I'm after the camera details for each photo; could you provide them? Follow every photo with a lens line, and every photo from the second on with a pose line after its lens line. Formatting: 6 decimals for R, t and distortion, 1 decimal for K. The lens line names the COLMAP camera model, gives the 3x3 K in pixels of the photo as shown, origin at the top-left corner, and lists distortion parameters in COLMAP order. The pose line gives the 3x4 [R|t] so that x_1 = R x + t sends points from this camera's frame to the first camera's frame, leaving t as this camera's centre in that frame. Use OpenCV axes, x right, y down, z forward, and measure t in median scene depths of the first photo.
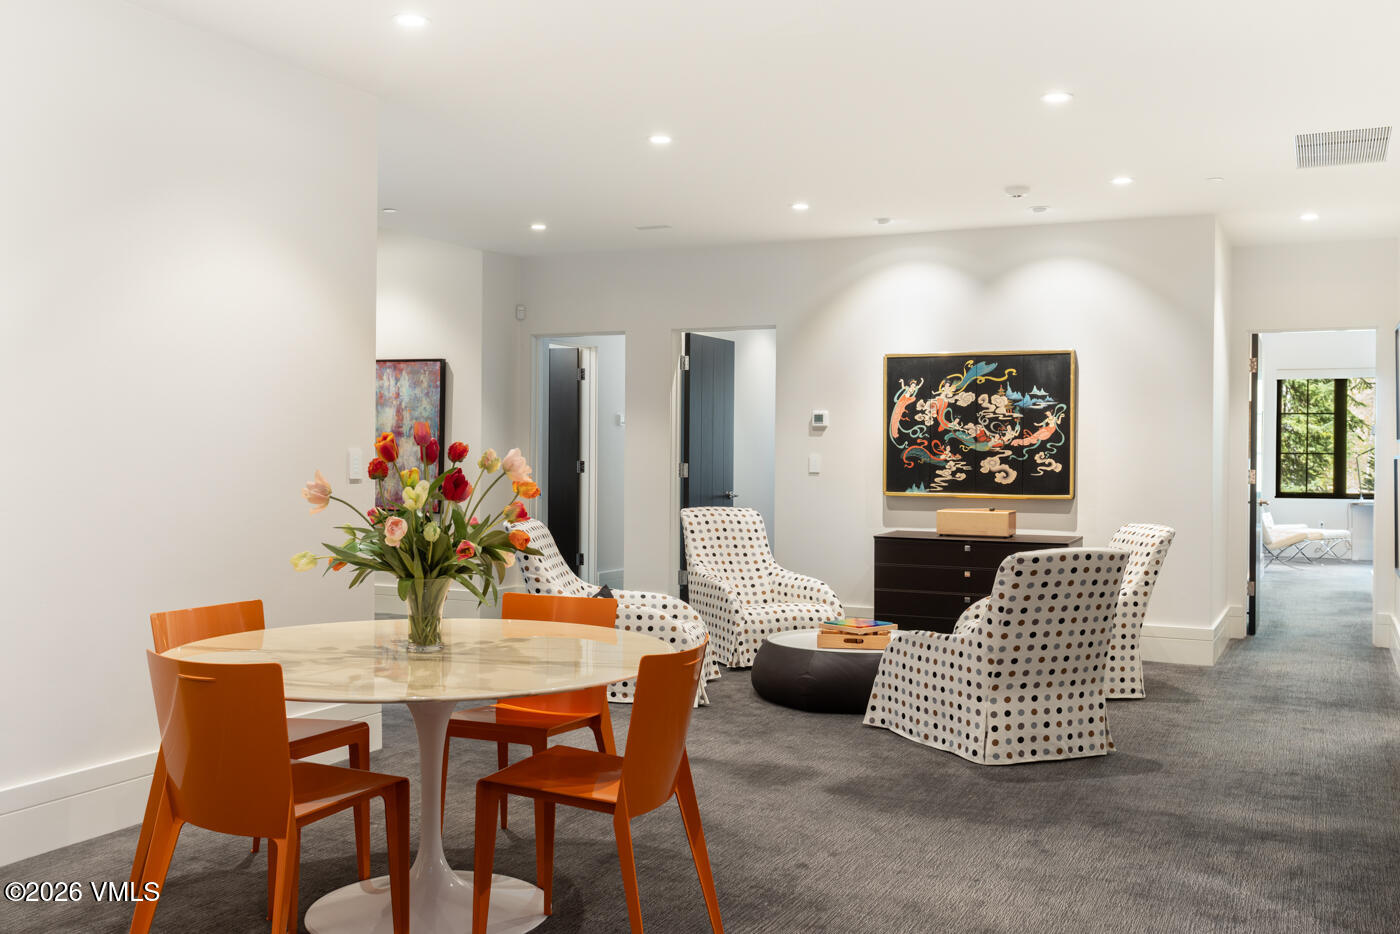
lens RADIAL K [[1241.5, 0, 699.2], [0, 1241.5, 458.7], [0, 0, 1]] dist [-0.050948, 0.020021]
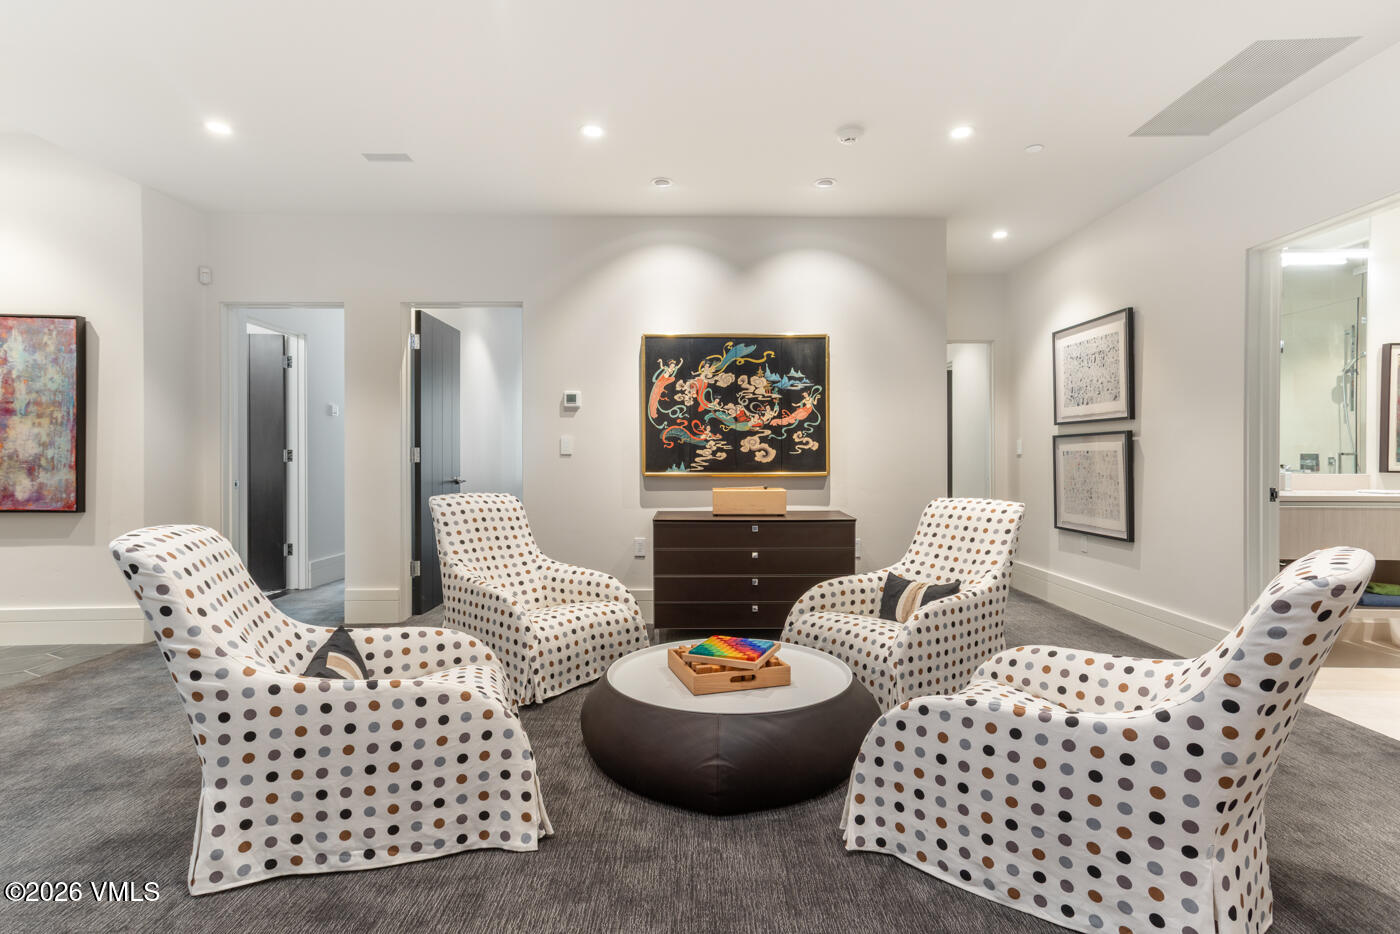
lens RADIAL K [[697.5, 0, 711.5], [0, 697.5, 461.2], [0, 0, 1]] dist [-0.017852, 0.015960]
pose [[0.898567, -0.012490, 0.438658, -0.049498], [0.010982, 0.999922, 0.005974, 0.015696], [-0.438698, -0.000551, 0.898634, 0.500791]]
